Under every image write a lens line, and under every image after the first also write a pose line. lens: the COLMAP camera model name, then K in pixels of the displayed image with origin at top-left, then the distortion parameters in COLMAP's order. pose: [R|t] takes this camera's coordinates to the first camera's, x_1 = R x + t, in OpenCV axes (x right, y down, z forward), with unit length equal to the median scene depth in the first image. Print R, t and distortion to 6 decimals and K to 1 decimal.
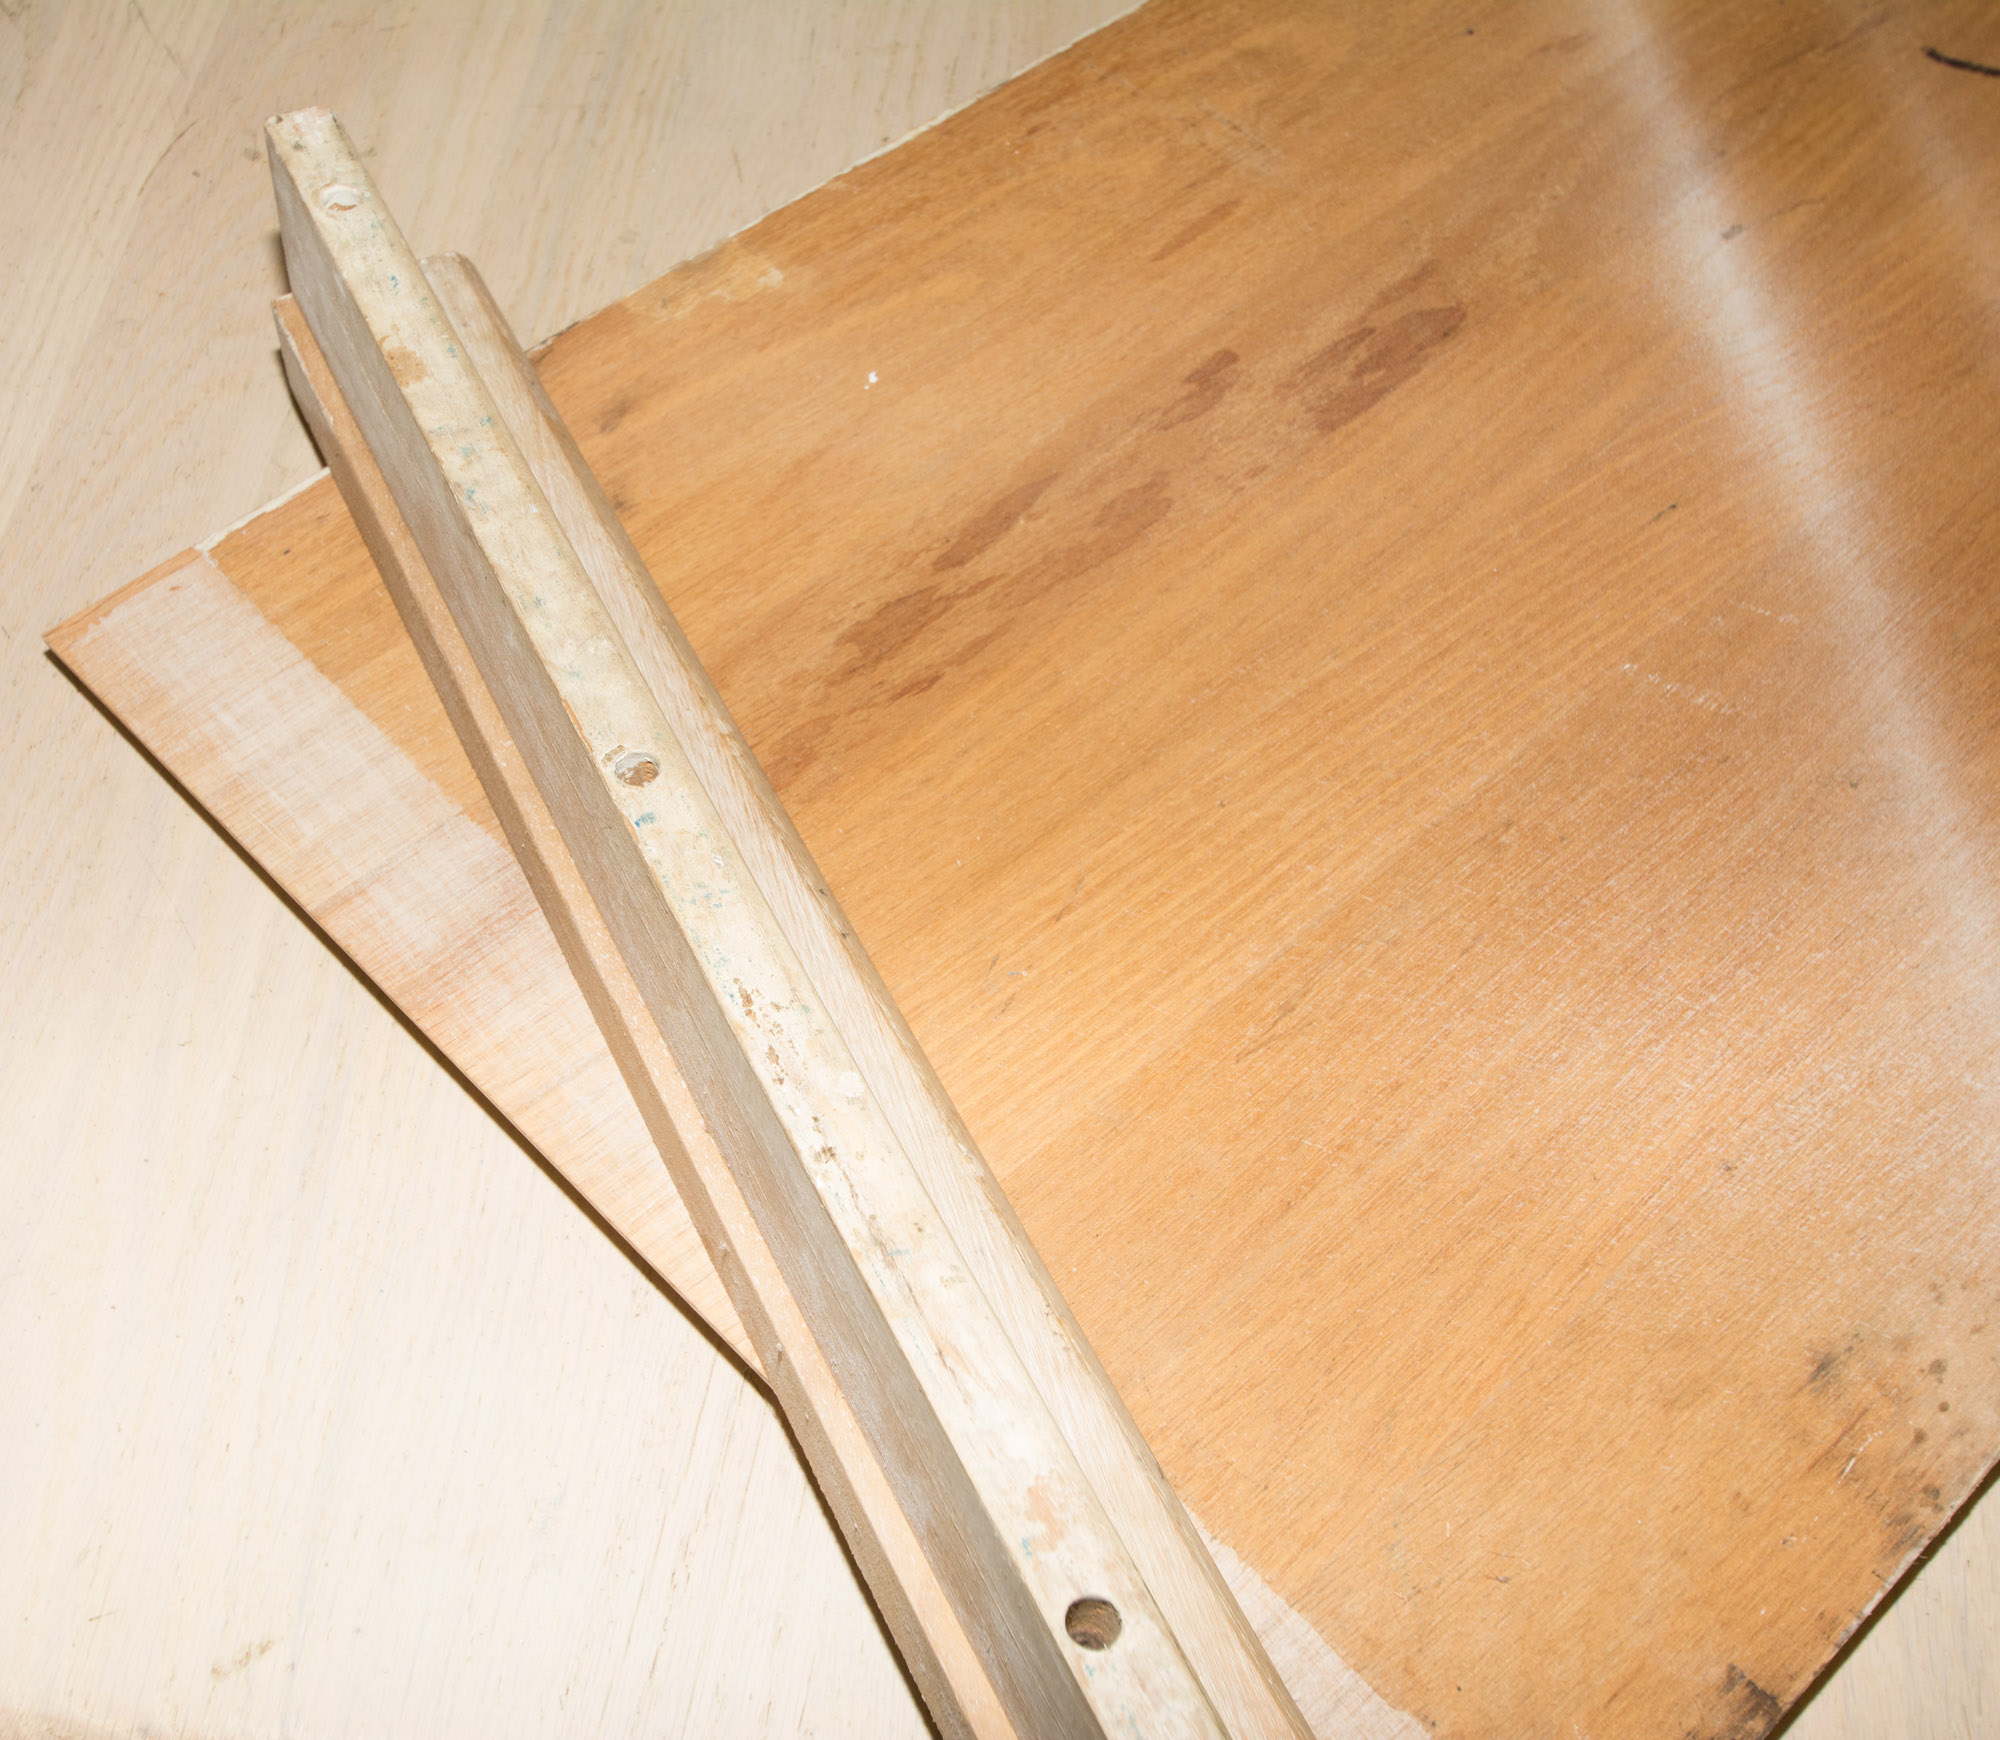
lens RADIAL K [[2720.7, 0, 995.4], [0, 2720.7, 874.7], [0, 0, 1]] dist [-0.080184, 0.000000]
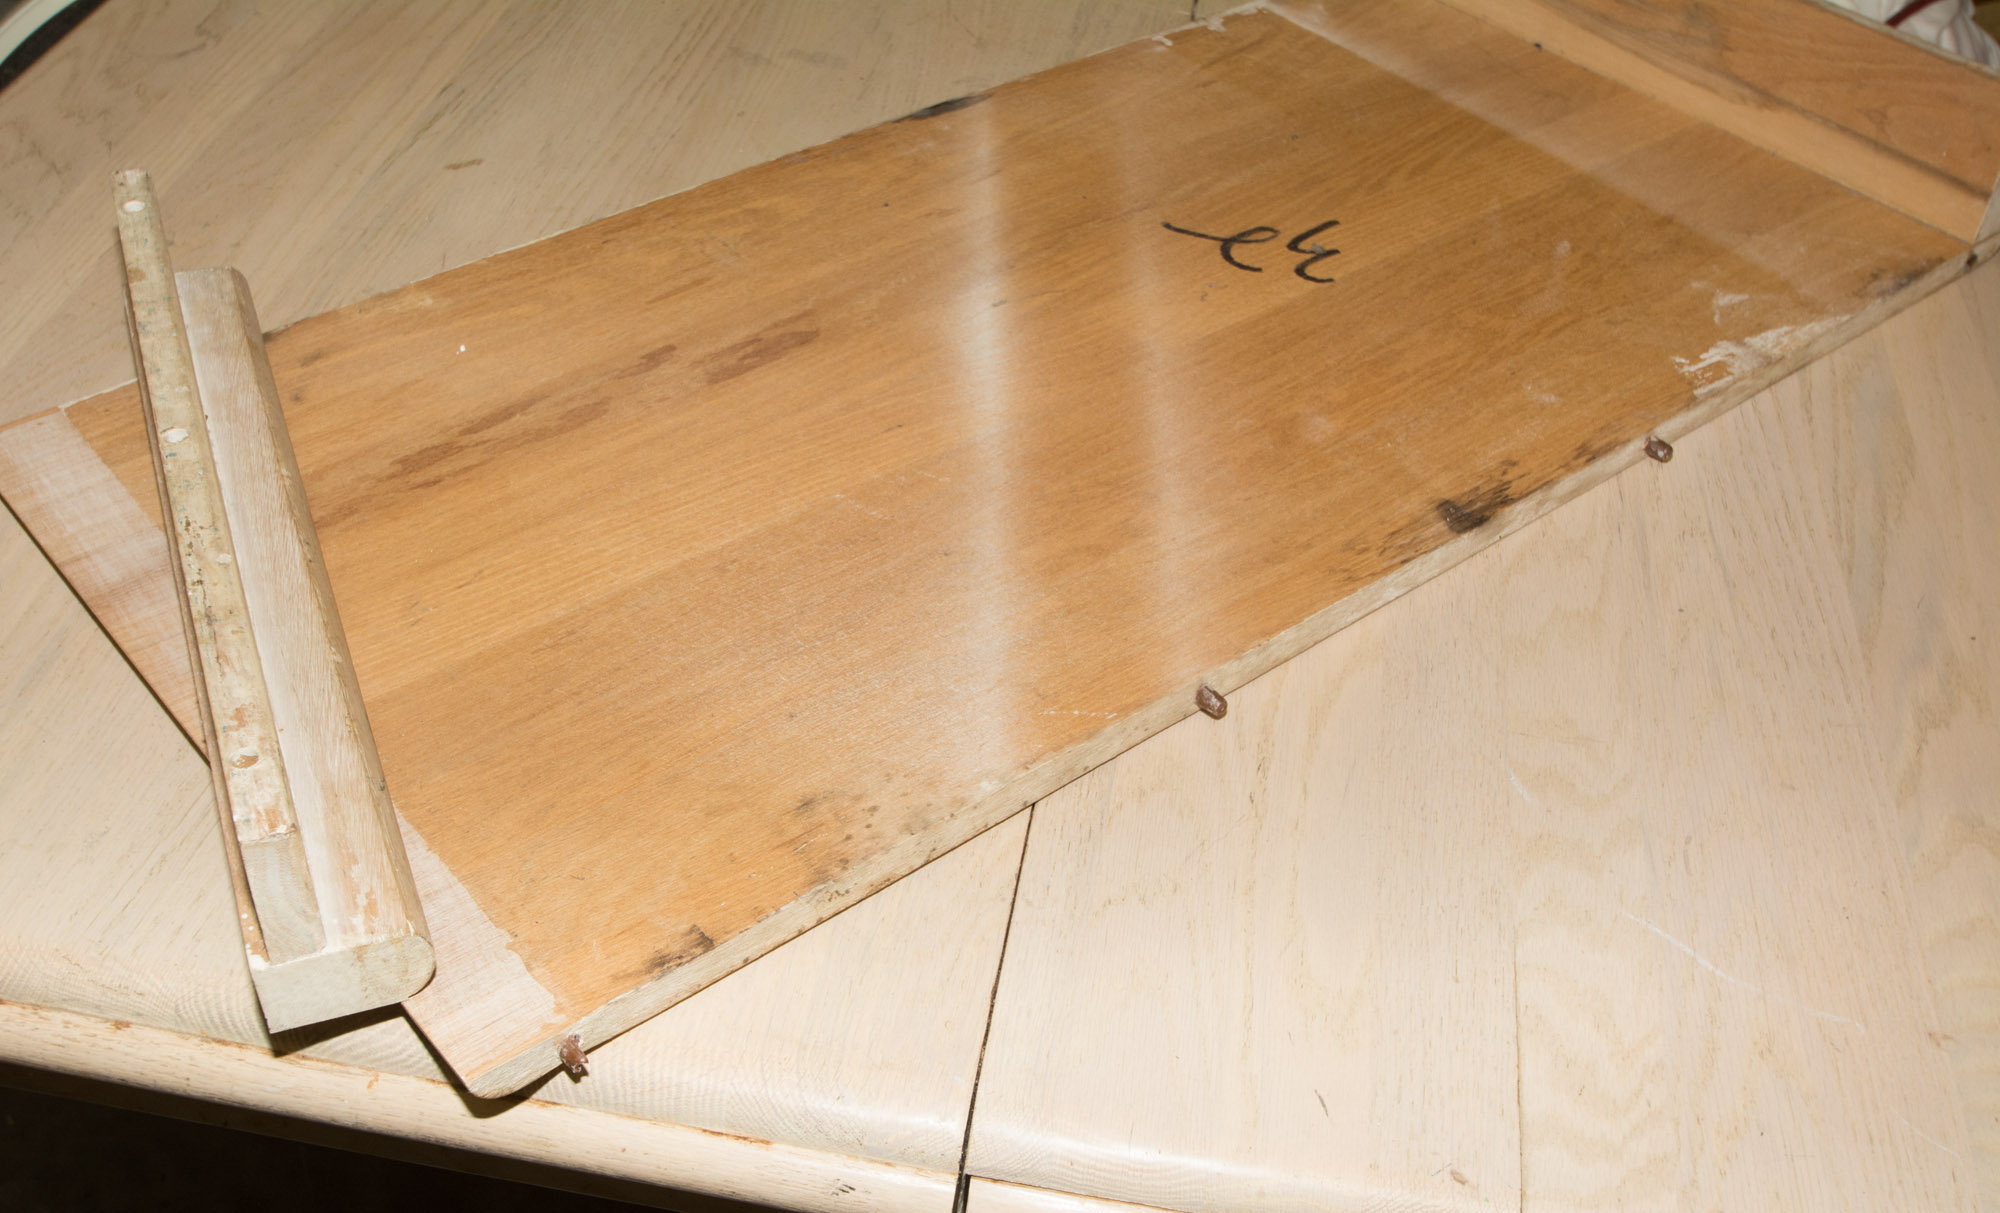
lens RADIAL K [[2118.4, 0, 1000.6], [0, 2118.4, 606.4], [0, 0, 1]] dist [-0.086409, 0.000000]
pose [[0.998882, 0.038256, -0.027754, 0.365066], [-0.043395, 0.975006, -0.217899, 0.275758], [0.018724, 0.218859, 0.975577, -0.305858]]
